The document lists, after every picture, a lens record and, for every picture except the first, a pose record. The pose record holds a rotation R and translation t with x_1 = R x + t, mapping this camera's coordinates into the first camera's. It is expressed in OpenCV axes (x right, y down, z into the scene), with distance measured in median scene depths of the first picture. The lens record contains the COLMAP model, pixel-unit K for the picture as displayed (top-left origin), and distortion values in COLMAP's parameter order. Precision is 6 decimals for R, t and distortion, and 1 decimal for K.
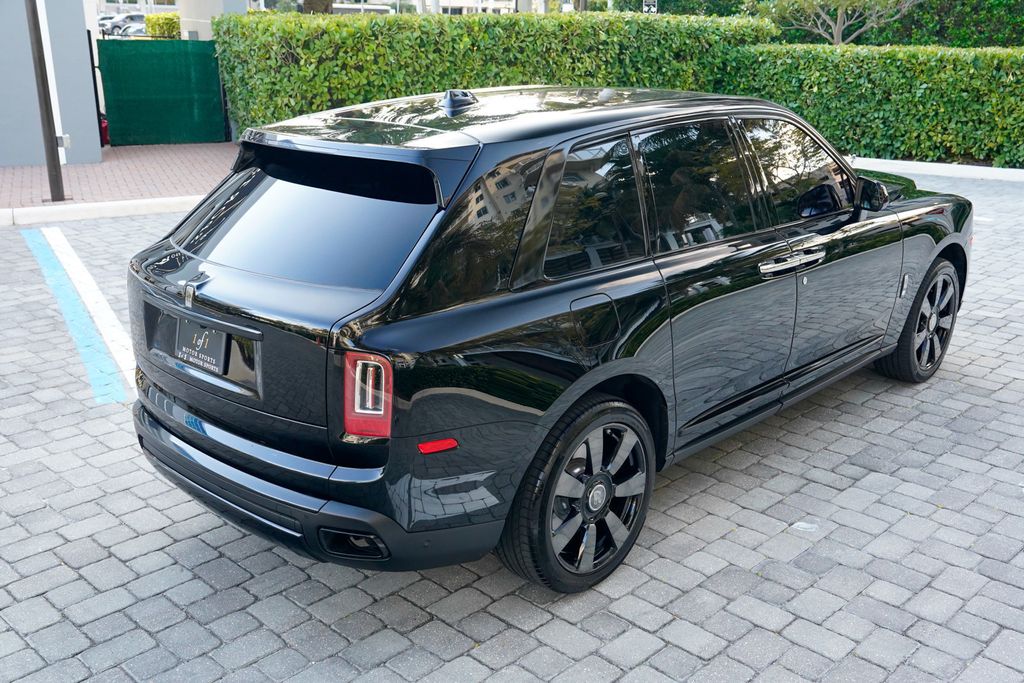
lens RADIAL K [[1010.8, 0, 516.2], [0, 1010.8, 354.5], [0, 0, 1]] dist [-0.009074, 0.143607]
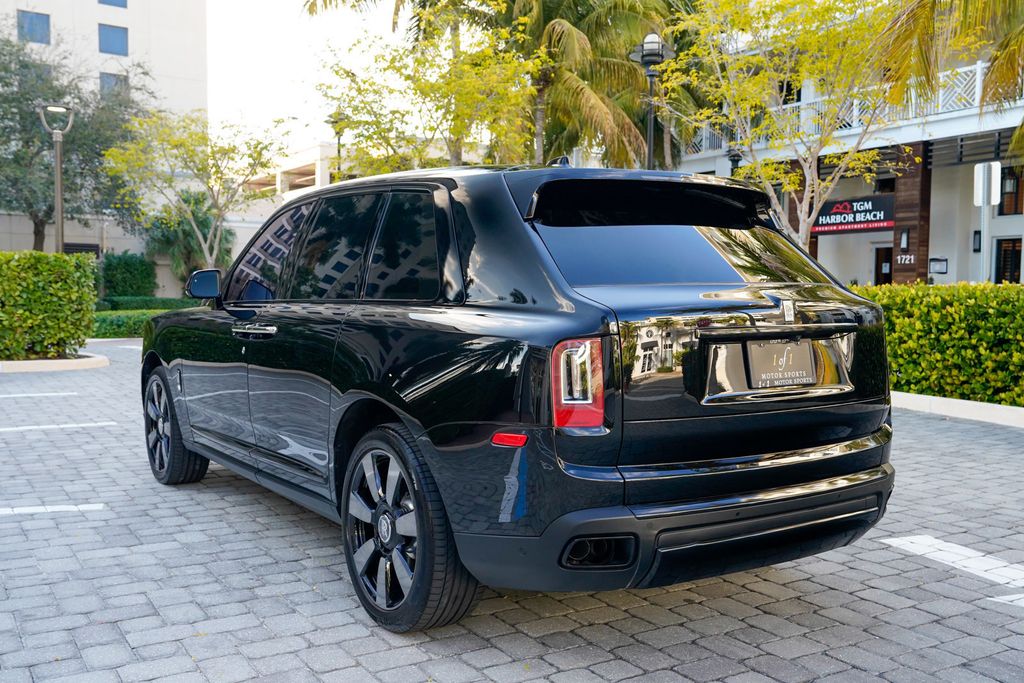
lens RADIAL K [[993.2, 0, 516.0], [0, 993.2, 352.4], [0, 0, 1]] dist [-0.008221, 0.136965]
pose [[0.230100, -0.064672, 0.971016, -0.332765], [0.300310, 0.953811, -0.007638, -0.022992], [-0.925672, 0.293363, 0.238894, 0.261612]]
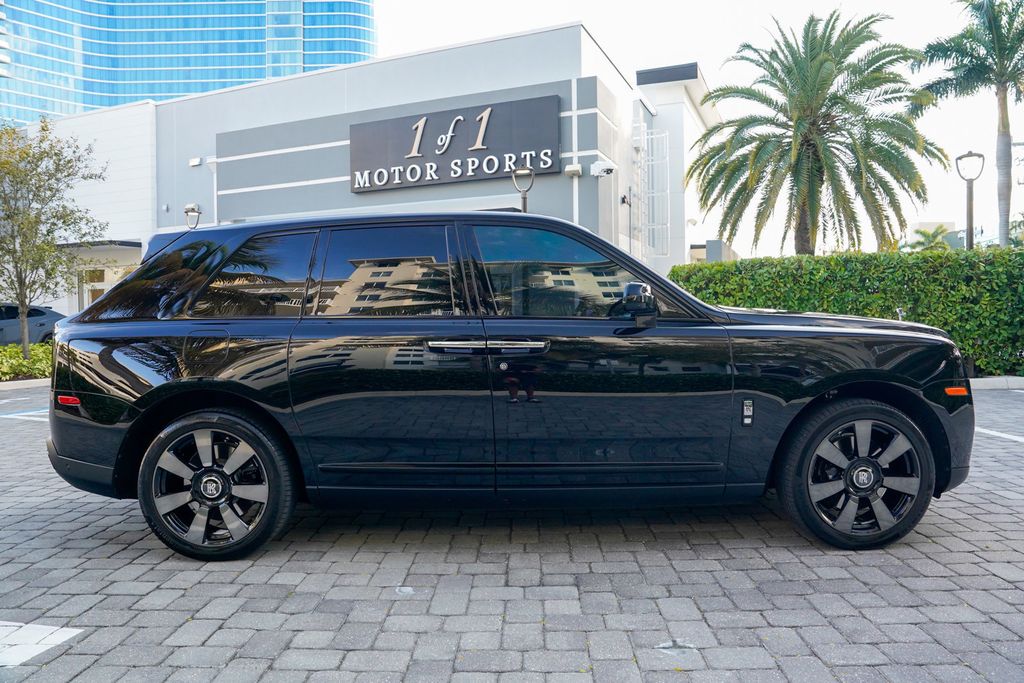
lens RADIAL K [[705.2, 0, 502.6], [0, 705.2, 352.1], [0, 0, 1]] dist [-0.108331, 0.089067]
pose [[0.673922, 0.014409, -0.738662, 0.279956], [-0.215184, 0.960290, -0.177592, 0.014779], [0.706771, 0.278632, 0.650261, 0.181369]]
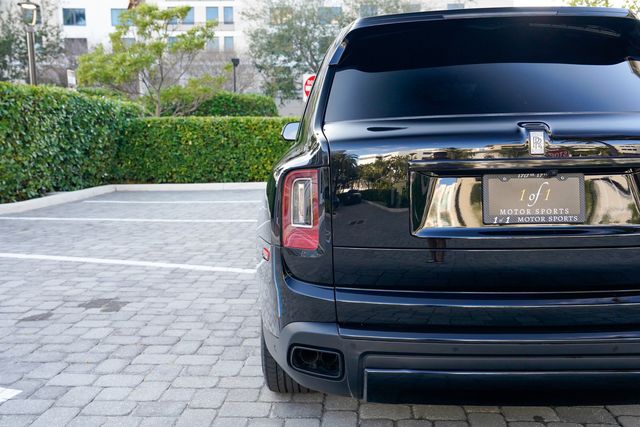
lens RADIAL K [[631.7, 0, 322.6], [0, 631.7, 221.7], [0, 0, 1]] dist [-0.009074, 0.143607]
pose [[0.751038, -0.099657, 0.652695, -0.213277], [0.222586, 0.968891, -0.108189, 0.007250], [-0.621608, 0.226535, 0.749857, 0.182444]]
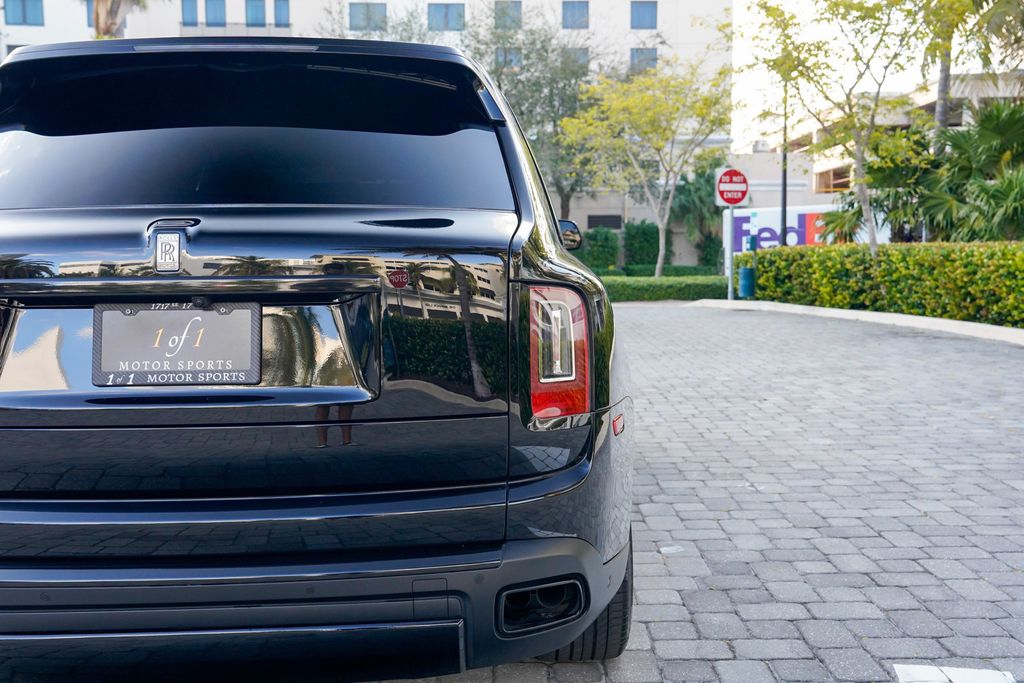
lens RADIAL K [[1010.8, 0, 516.2], [0, 1010.8, 354.5], [0, 0, 1]] dist [-0.009074, 0.143607]
pose [[0.713593, -0.077746, 0.696233, -0.146005], [0.232071, 0.963943, -0.130217, 0.028049], [-0.661005, 0.254497, 0.705906, 0.129296]]
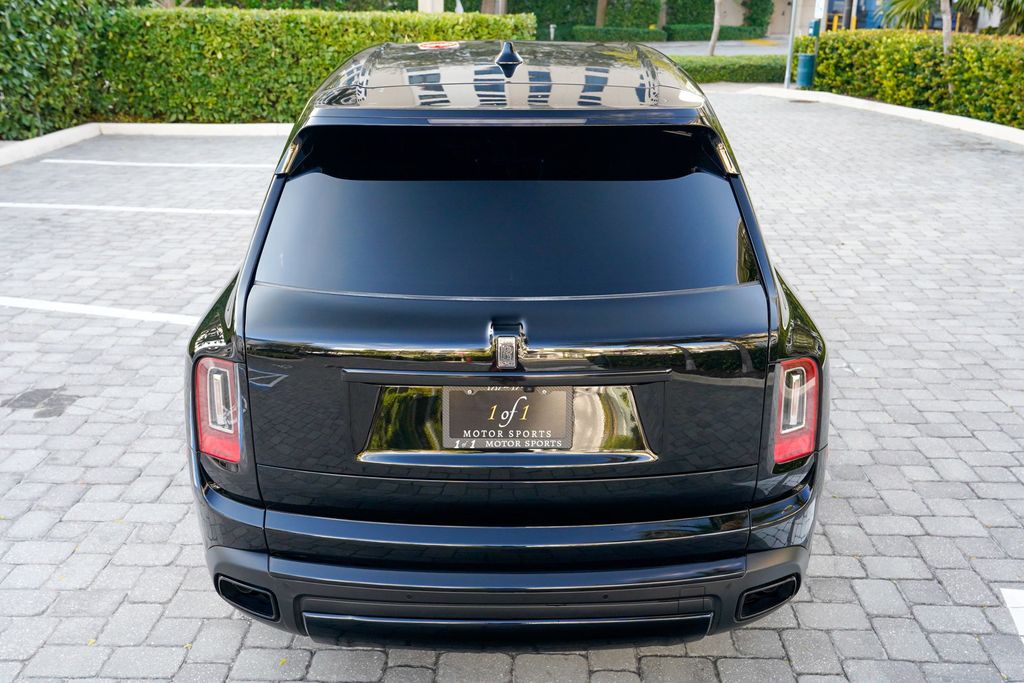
lens RADIAL K [[1010.8, 0, 516.2], [0, 1010.8, 354.5], [0, 0, 1]] dist [-0.009074, 0.143607]
pose [[0.728894, -0.229463, 0.645027, -0.193243], [0.212536, 0.971451, 0.105415, -0.032140], [-0.650801, 0.060256, 0.756854, 0.122782]]
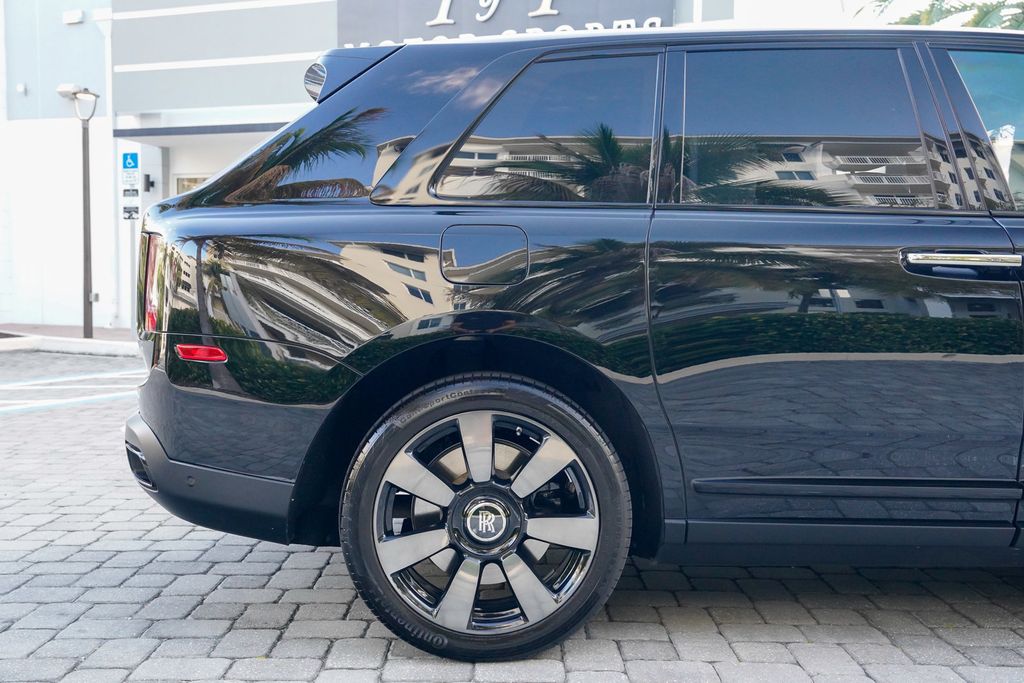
lens RADIAL K [[1010.8, 0, 516.2], [0, 1010.8, 354.5], [0, 0, 1]] dist [-0.009074, 0.143607]
pose [[0.705972, 0.041539, -0.707021, 0.163411], [-0.227789, 0.958554, -0.171133, 0.041387], [0.670609, 0.281866, 0.686174, 0.144718]]
